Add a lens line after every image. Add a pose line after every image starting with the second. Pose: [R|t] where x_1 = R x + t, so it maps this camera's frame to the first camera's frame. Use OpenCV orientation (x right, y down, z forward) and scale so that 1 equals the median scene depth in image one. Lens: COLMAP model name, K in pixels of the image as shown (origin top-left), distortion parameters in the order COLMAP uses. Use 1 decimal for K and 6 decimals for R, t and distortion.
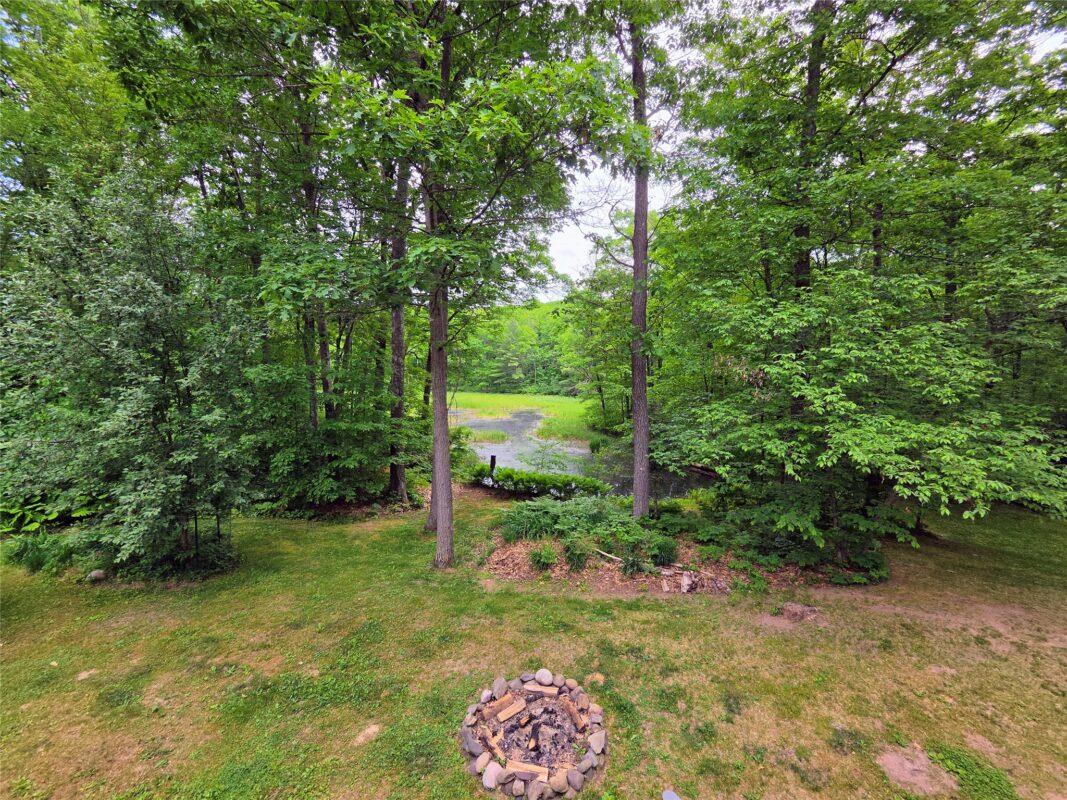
lens RADIAL K [[429.9, 0, 533.5], [0, 429.9, 400.0], [0, 0, 1]] dist [-0.001988, -0.000305]
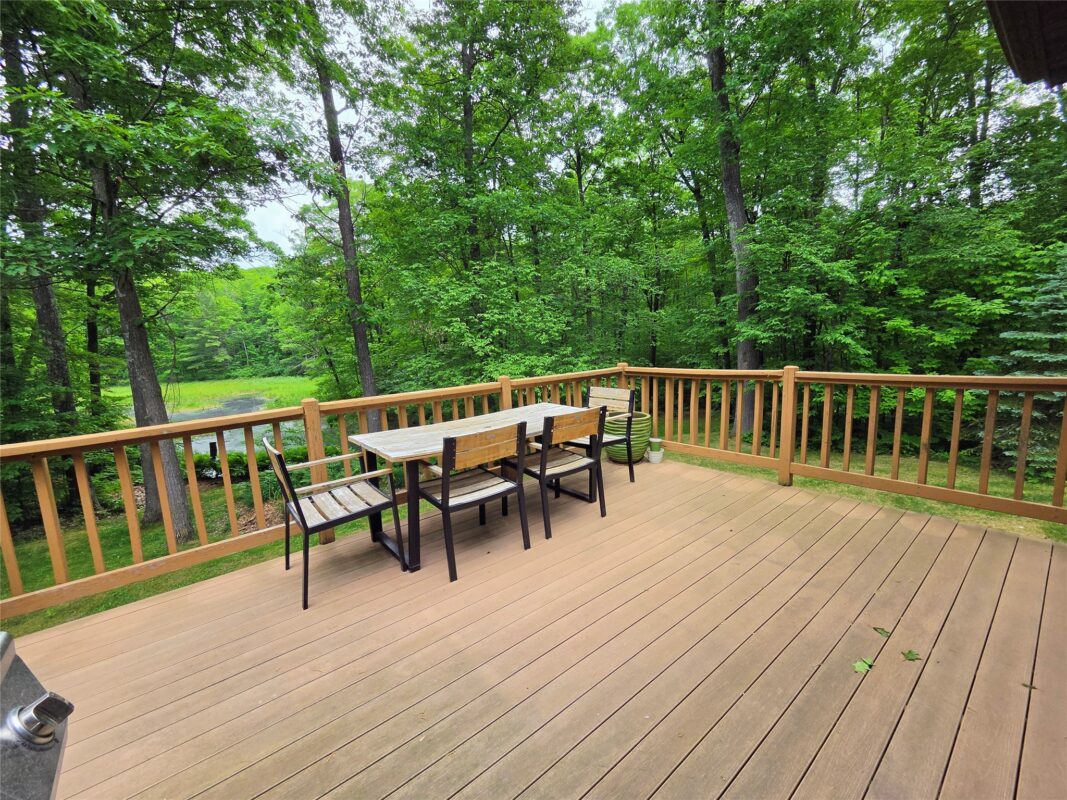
lens RADIAL K [[429.9, 0, 533.5], [0, 429.9, 400.0], [0, 0, 1]] dist [-0.001988, -0.000305]
pose [[0.826163, -0.138339, 0.546184, -0.012802], [0.100875, 0.990043, 0.098176, 0.013982], [-0.554327, -0.026013, 0.831892, -0.102444]]
